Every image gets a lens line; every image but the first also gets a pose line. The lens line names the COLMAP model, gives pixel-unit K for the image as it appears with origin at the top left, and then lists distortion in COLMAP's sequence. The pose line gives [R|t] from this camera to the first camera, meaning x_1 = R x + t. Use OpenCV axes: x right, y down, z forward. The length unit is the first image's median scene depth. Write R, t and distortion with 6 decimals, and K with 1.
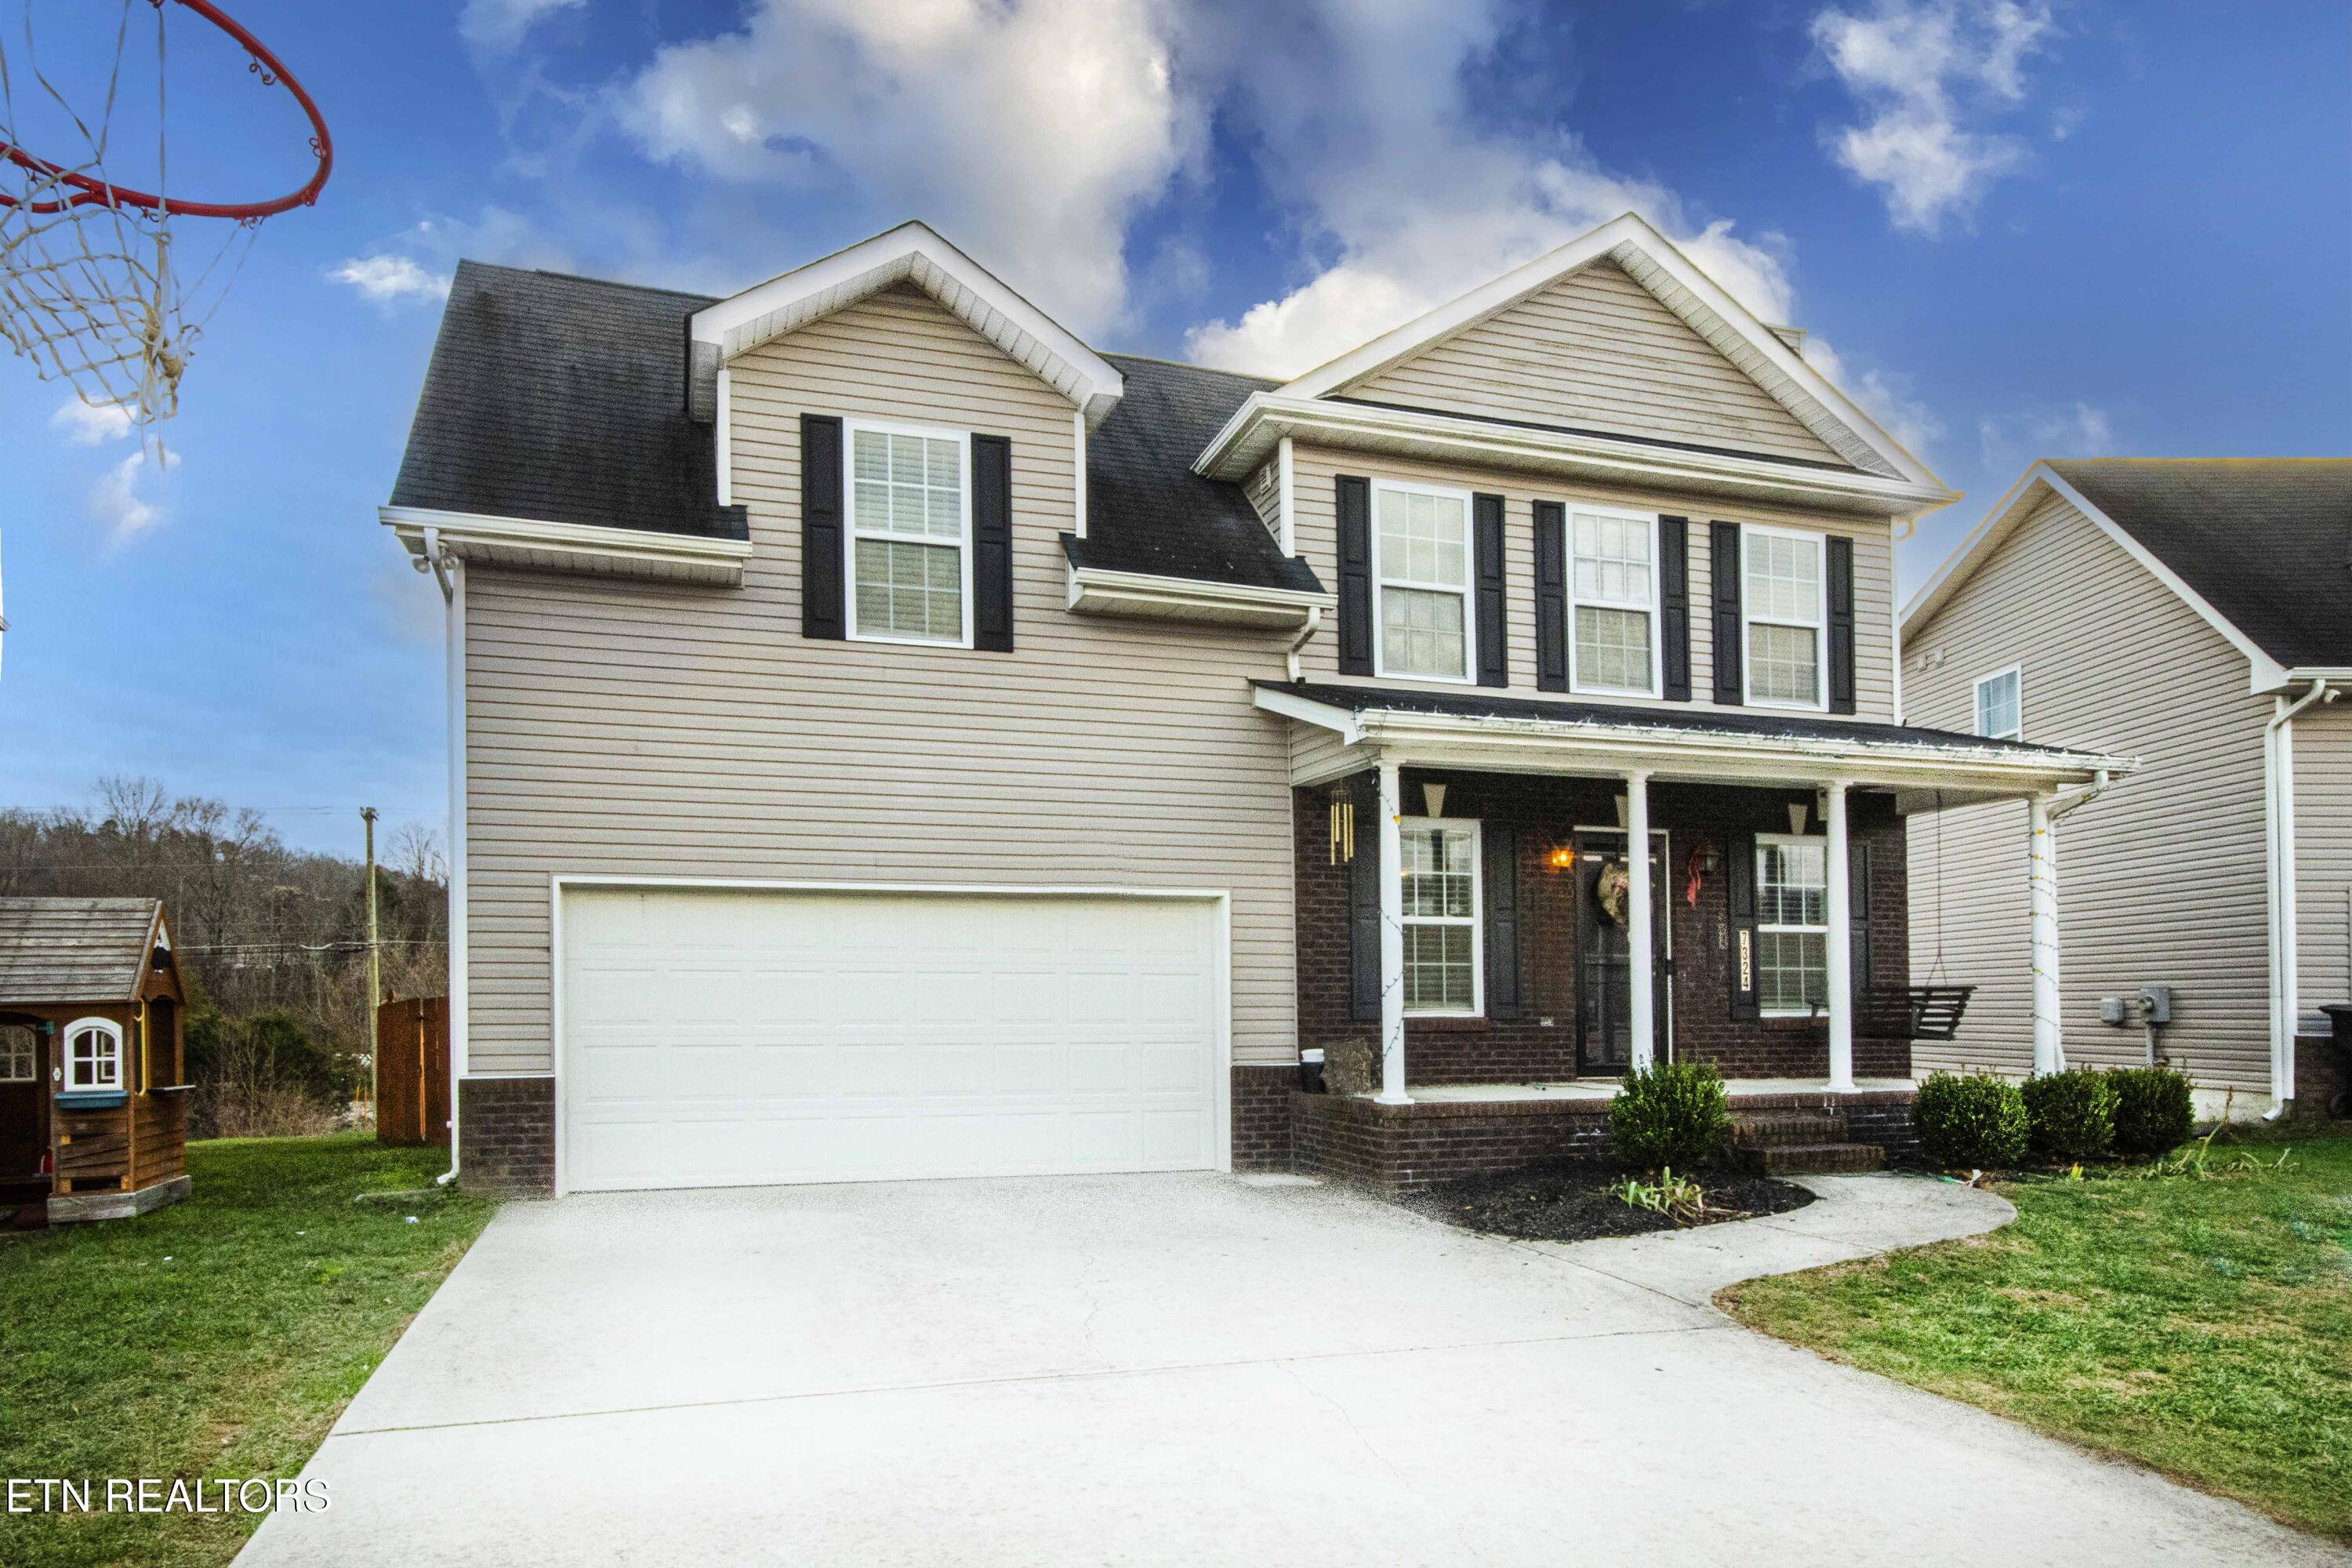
lens RADIAL K [[1233.6, 0, 1277.8], [0, 1233.6, 800.0], [0, 0, 1]] dist [-0.010167, 0.000393]
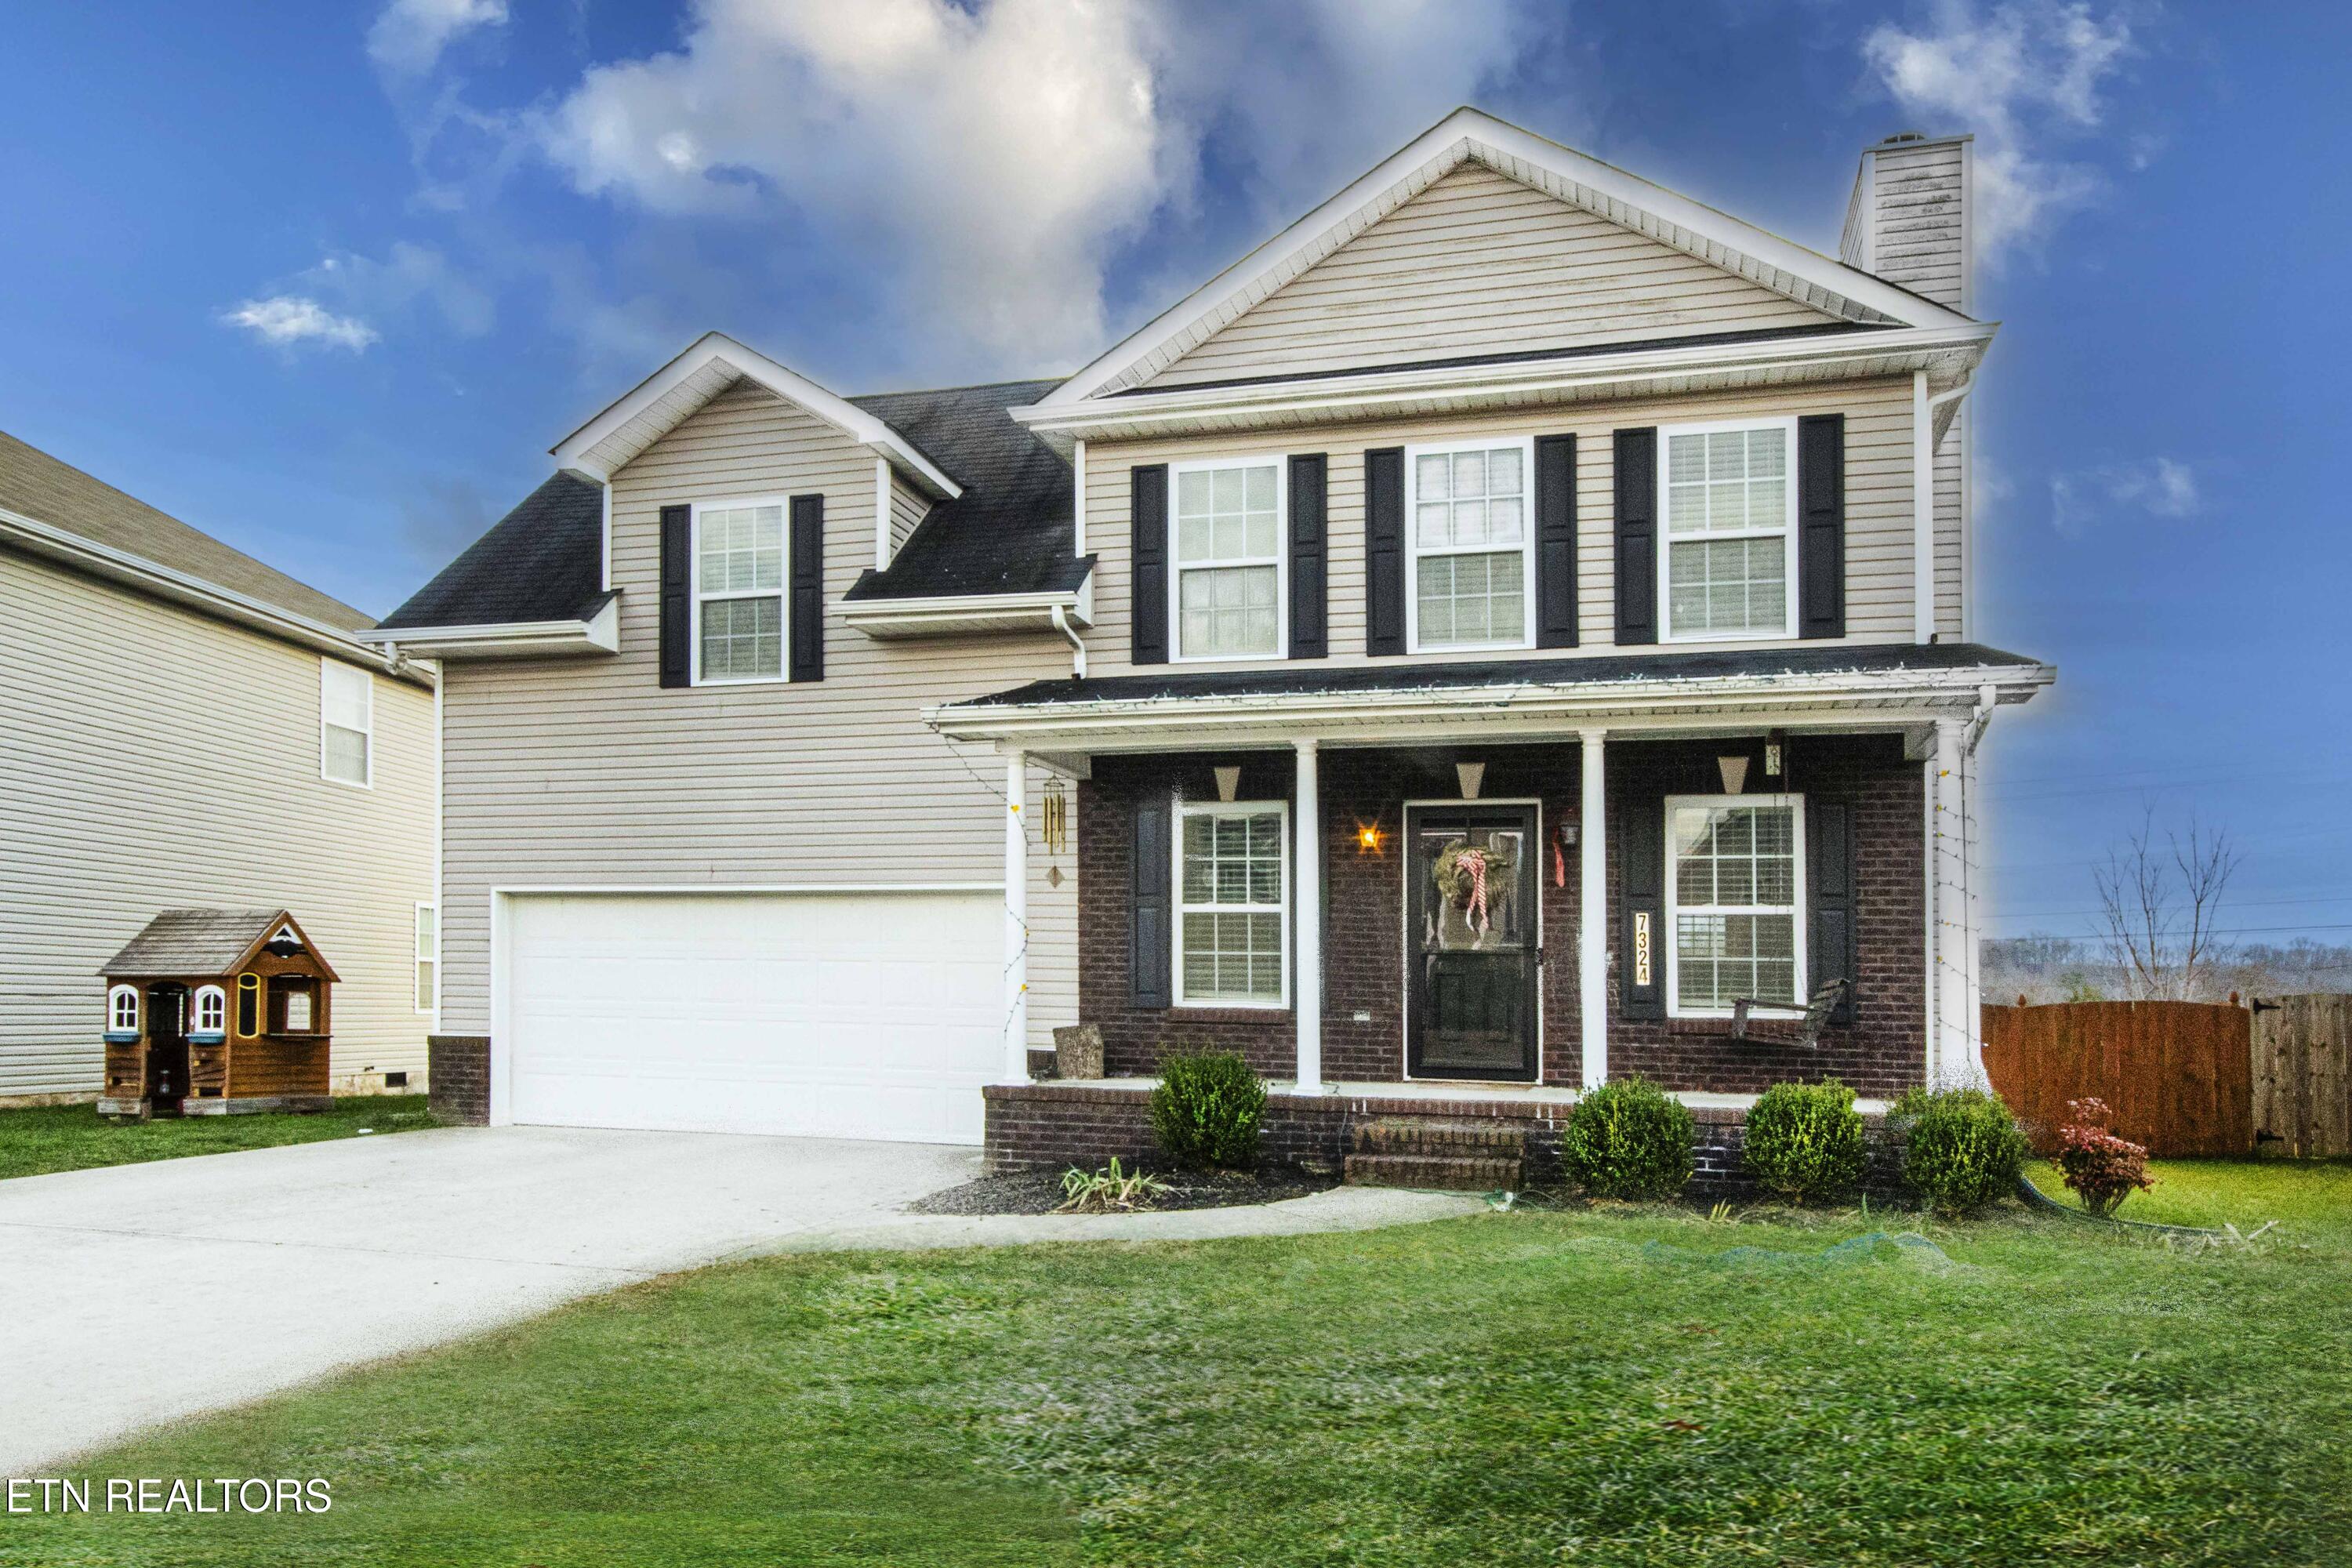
lens RADIAL K [[1233.6, 0, 1145.4], [0, 1233.6, 808.5], [0, 0, 1]] dist [-0.010167, 0.000393]
pose [[0.880608, -0.059084, -0.470147, 0.569527], [0.060248, 0.998104, -0.012585, 0.030497], [0.469999, -0.017243, 0.882499, 0.126397]]
